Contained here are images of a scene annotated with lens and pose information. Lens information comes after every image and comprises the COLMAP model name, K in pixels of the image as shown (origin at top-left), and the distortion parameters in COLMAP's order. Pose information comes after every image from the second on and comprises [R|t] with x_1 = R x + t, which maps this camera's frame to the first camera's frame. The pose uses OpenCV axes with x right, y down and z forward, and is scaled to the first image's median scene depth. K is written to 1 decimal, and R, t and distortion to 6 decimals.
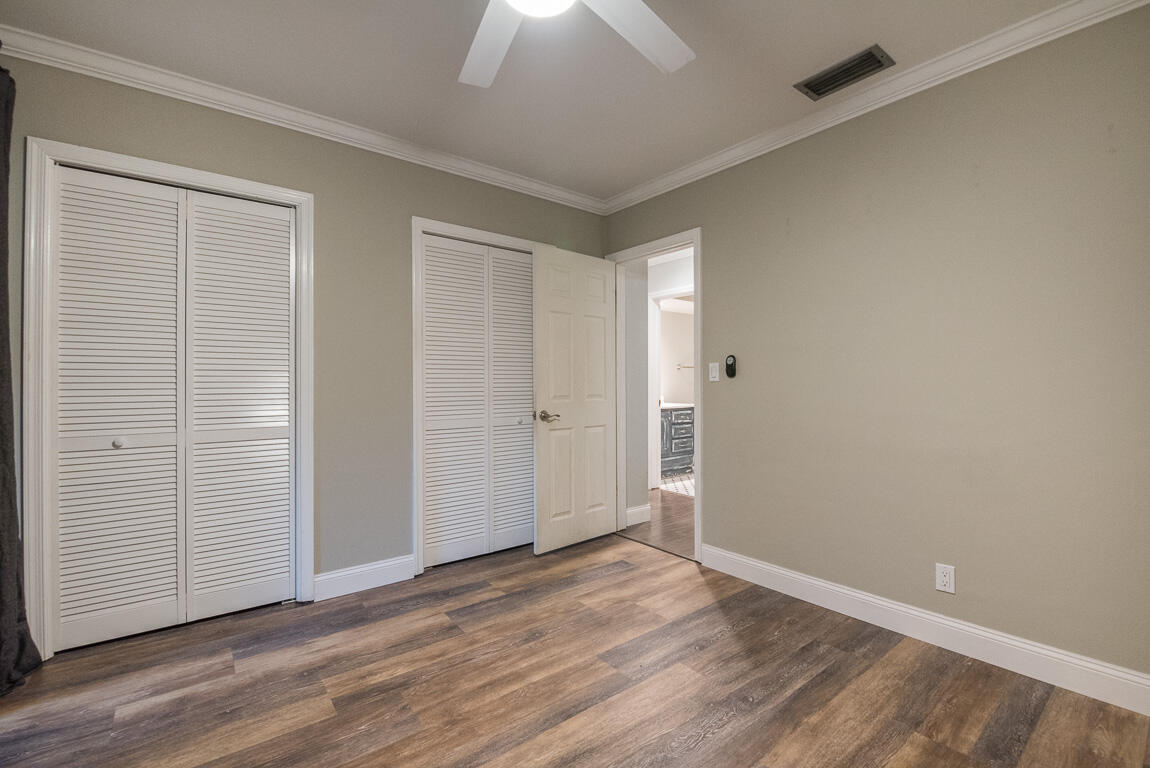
lens RADIAL K [[498.1, 0, 573.6], [0, 498.1, 383.8], [0, 0, 1]] dist [-0.011311, -0.001394]
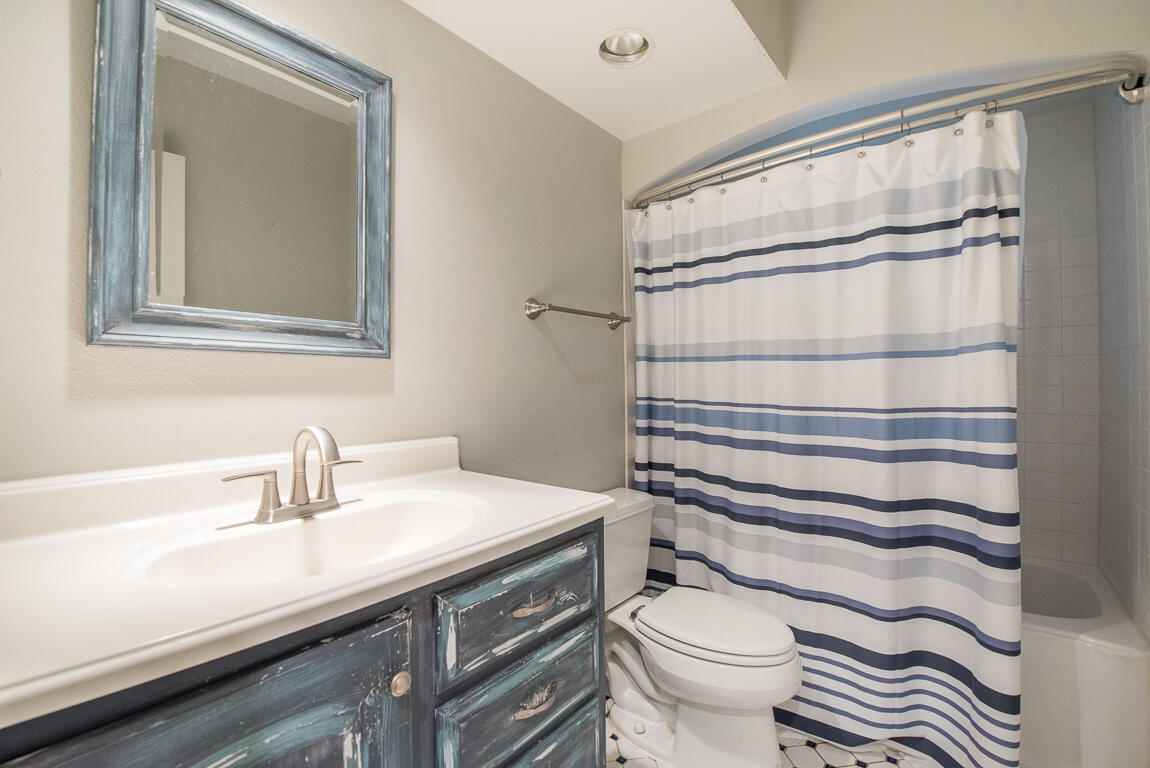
lens RADIAL K [[498.1, 0, 576.4], [0, 498.1, 379.6], [0, 0, 1]] dist [-0.011311, -0.001394]
pose [[0.975137, 0.003203, 0.221579, 0.200870], [-0.002821, 0.999994, -0.002042, 0.000834], [-0.221585, 0.001366, 0.975140, 0.859757]]
